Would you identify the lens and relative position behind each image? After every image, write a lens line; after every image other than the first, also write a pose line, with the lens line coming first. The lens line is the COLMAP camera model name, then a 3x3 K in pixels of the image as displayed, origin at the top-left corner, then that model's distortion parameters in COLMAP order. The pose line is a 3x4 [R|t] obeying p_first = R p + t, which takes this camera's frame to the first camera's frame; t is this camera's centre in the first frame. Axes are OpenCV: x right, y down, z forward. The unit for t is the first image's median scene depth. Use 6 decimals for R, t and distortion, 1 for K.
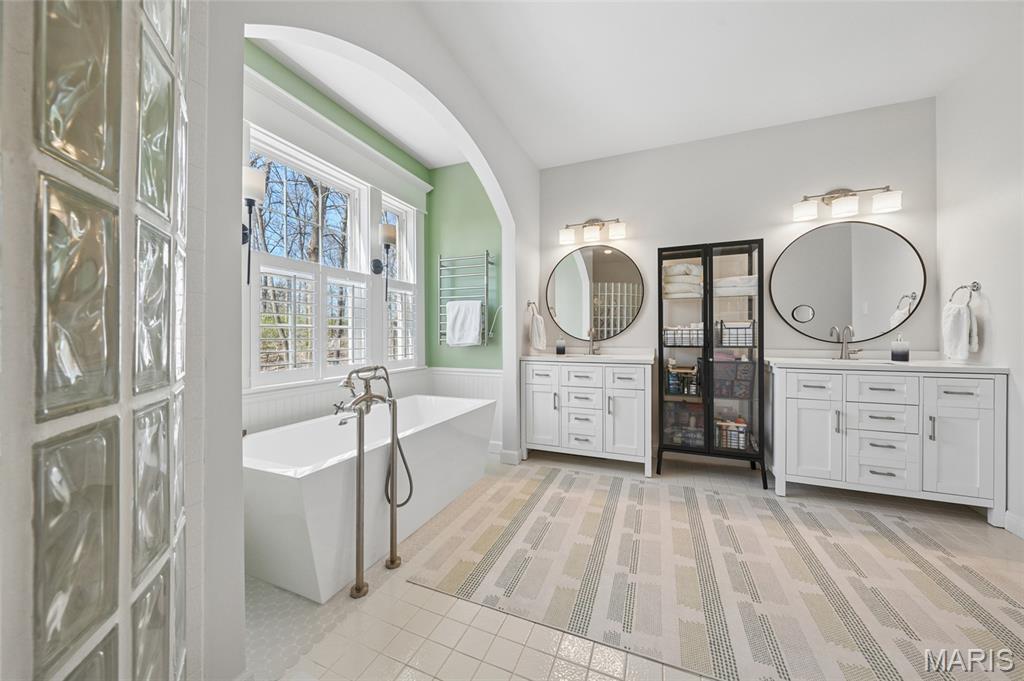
lens RADIAL K [[362.1, 0, 512.0], [0, 362.1, 335.0], [0, 0, 1]] dist [-0.004885, 0.000161]
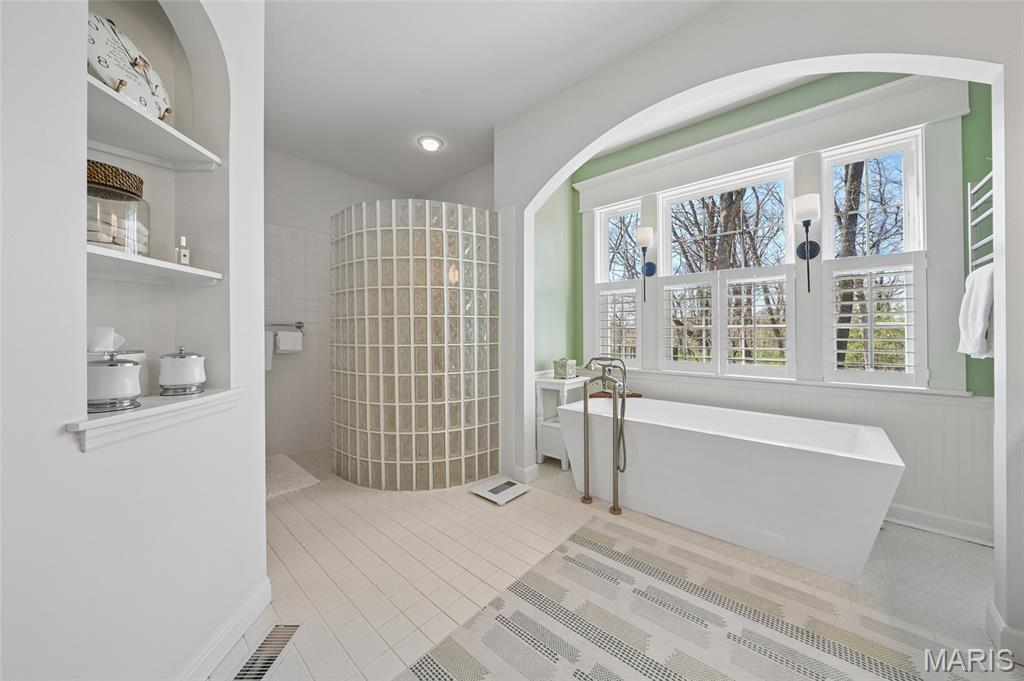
lens RADIAL K [[362.1, 0, 513.7], [0, 362.1, 334.5], [0, 0, 1]] dist [-0.004885, 0.000161]
pose [[-0.338830, 0.001201, -0.940847, 0.924009], [-0.002843, 0.999993, 0.002300, -0.002091], [0.940843, 0.003454, -0.338824, 0.998150]]
